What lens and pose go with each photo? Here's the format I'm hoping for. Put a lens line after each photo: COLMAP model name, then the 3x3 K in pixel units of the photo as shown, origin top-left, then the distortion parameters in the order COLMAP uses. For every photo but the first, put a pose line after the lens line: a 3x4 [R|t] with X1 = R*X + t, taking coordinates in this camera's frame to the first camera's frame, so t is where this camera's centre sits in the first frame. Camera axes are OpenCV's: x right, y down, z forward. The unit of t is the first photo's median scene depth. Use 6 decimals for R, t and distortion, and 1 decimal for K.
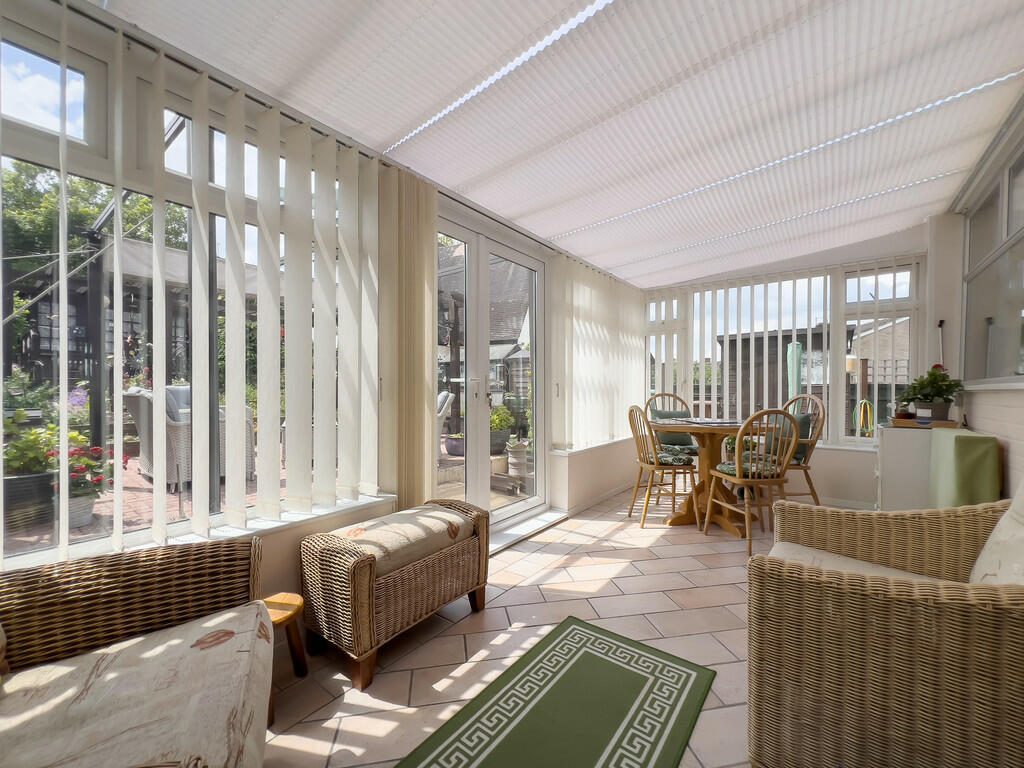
lens RADIAL K [[412.9, 0, 515.4], [0, 412.9, 387.3], [0, 0, 1]] dist [0.000462, 0.000229]
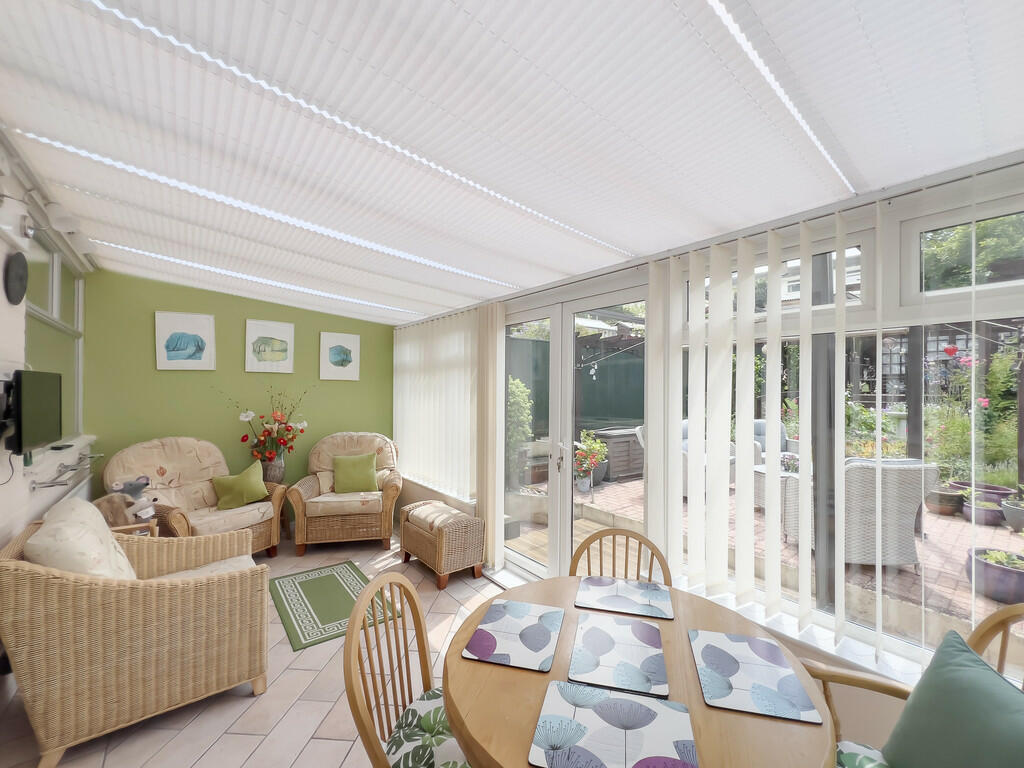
lens RADIAL K [[412.9, 0, 515.4], [0, 412.9, 387.3], [0, 0, 1]] dist [0.000462, 0.000229]
pose [[-0.253131, -0.004372, -0.967422, 1.772037], [-0.004750, 0.999983, -0.003276, -0.286024], [0.967420, 0.003766, -0.253148, 2.189423]]
